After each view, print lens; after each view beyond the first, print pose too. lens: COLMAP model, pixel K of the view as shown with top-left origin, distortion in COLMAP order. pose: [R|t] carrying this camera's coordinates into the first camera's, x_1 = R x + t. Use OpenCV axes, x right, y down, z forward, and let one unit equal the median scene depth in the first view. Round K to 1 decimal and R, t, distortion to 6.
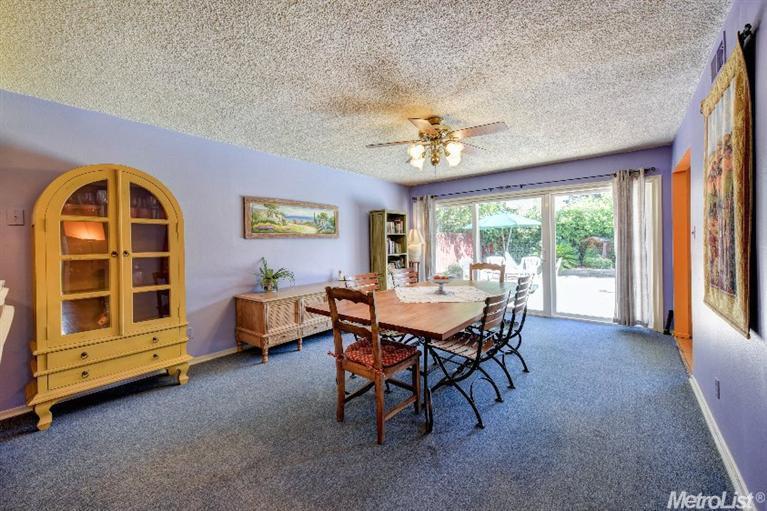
lens RADIAL K [[302.9, 0, 383.5], [0, 302.9, 242.6], [0, 0, 1]] dist [0.002036, 0.000135]
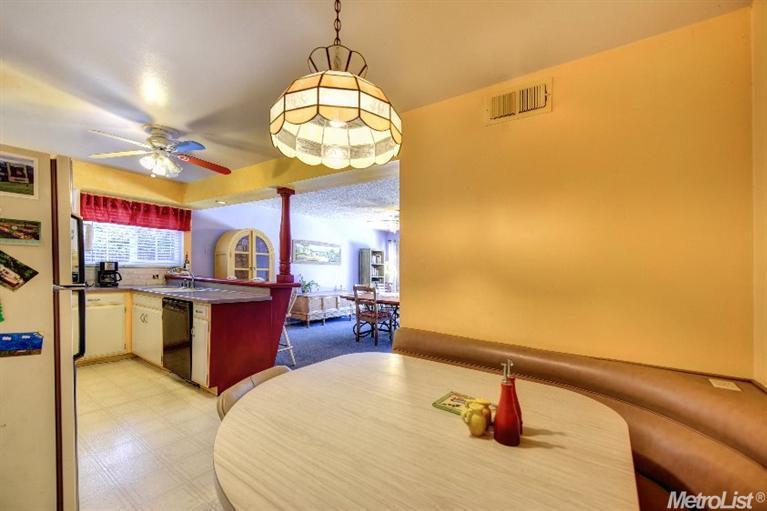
lens RADIAL K [[324.0, 0, 399.3], [0, 324.0, 268.7], [0, 0, 1]] dist [0.000390, 0.000029]
pose [[0.992878, 0.045094, 0.110272, -0.032872], [-0.044447, 0.998977, -0.008318, 0.006418], [-0.110534, 0.003358, 0.993867, -0.873149]]
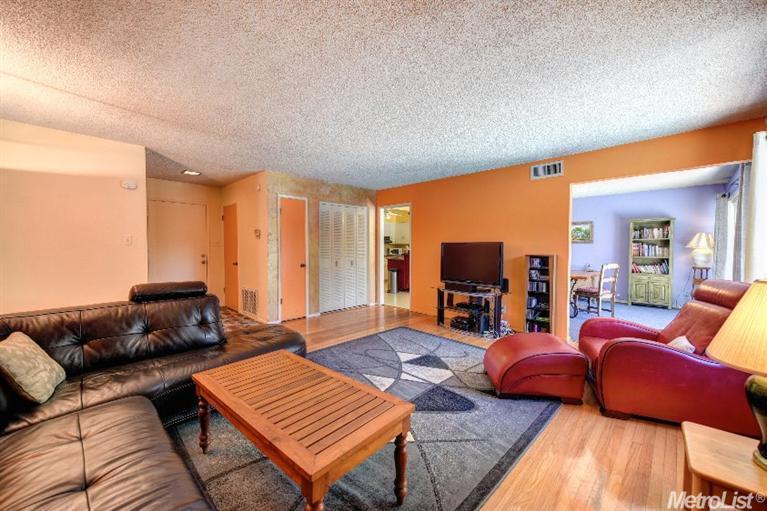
lens RADIAL K [[302.9, 0, 383.5], [0, 302.9, 242.6], [0, 0, 1]] dist [0.002036, 0.000135]
pose [[-0.116677, 0.000293, -0.993170, 1.684940], [-0.002954, 0.999995, 0.000643, -0.017637], [0.993166, 0.003009, -0.116675, 0.188851]]
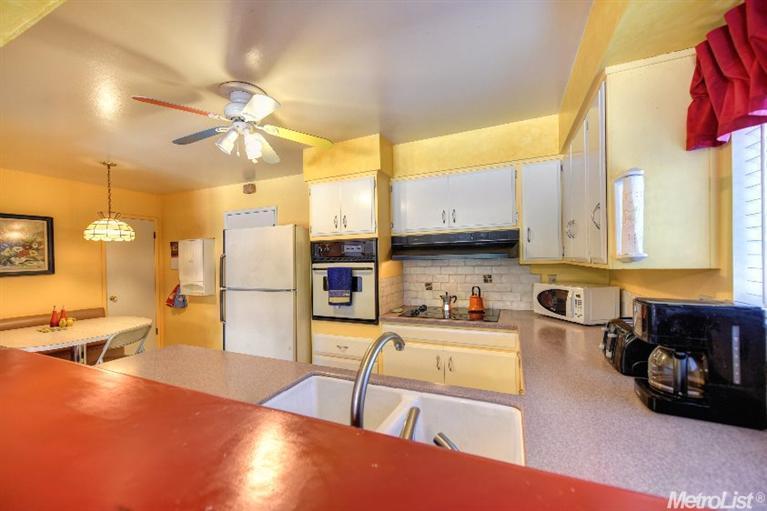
lens RADIAL K [[308.8, 0, 382.9], [0, 308.8, 261.2], [0, 0, 1]] dist [0.001351, 0.000055]
pose [[-0.960624, 0.034481, -0.275704, -0.573944], [0.032680, 0.999404, 0.011123, -0.024143], [0.275923, 0.001675, -0.961178, 0.434757]]
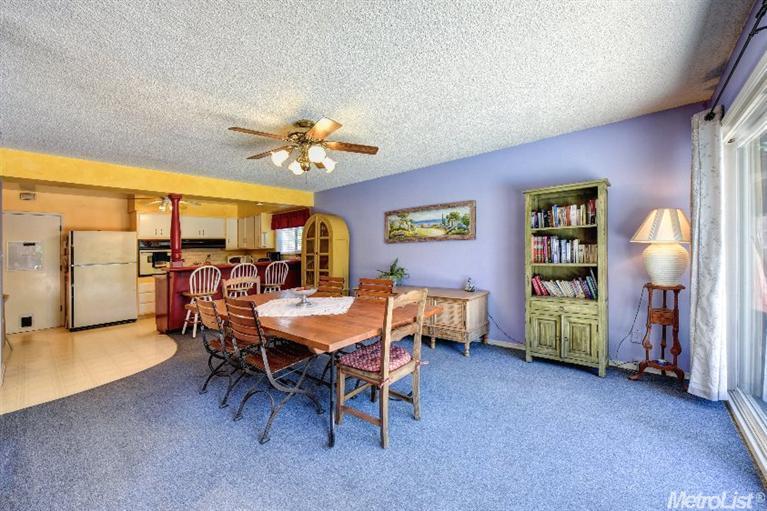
lens RADIAL K [[312.9, 0, 368.5], [0, 312.9, 243.2], [0, 0, 1]] dist [0.014529, -0.000097]
pose [[-0.057396, -0.002005, -0.998349, 0.833151], [0.030187, 0.999537, -0.003743, -0.010949], [0.997895, -0.030352, -0.057309, 0.895674]]
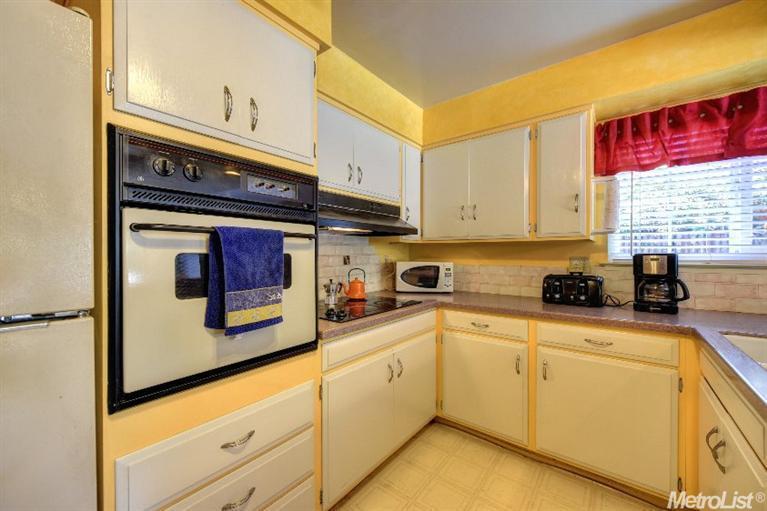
lens RADIAL K [[308.0, 0, 367.1], [0, 308.0, 259.6], [0, 0, 1]] dist [0.001487, 0.000299]
pose [[-0.008613, 0.034529, -0.999367, -0.417977], [-0.000578, 0.999403, 0.034535, 0.009897], [0.999963, 0.000875, -0.008588, -0.129696]]
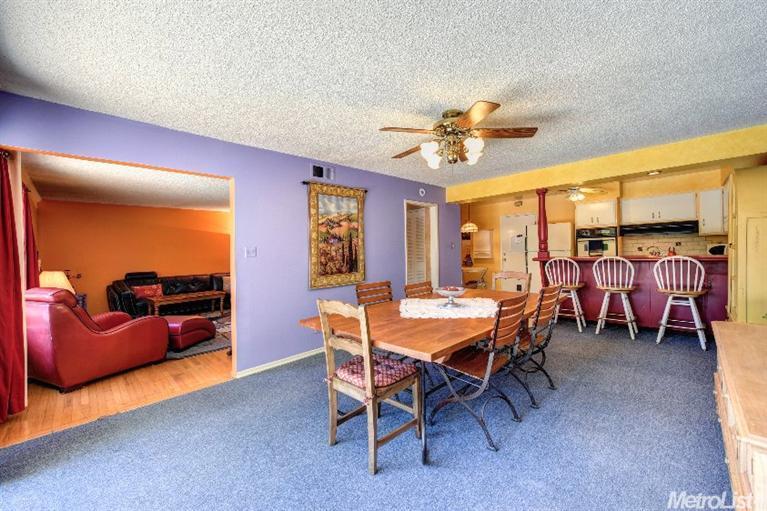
lens RADIAL K [[305.5, 0, 380.9], [0, 305.5, 252.8], [0, 0, 1]] dist [0.000427, 0.000059]
pose [[-0.992776, 0.045415, 0.111054, 0.224132], [0.046937, 0.998836, 0.011130, -0.009624], [-0.110419, 0.016262, -0.993752, 1.393858]]
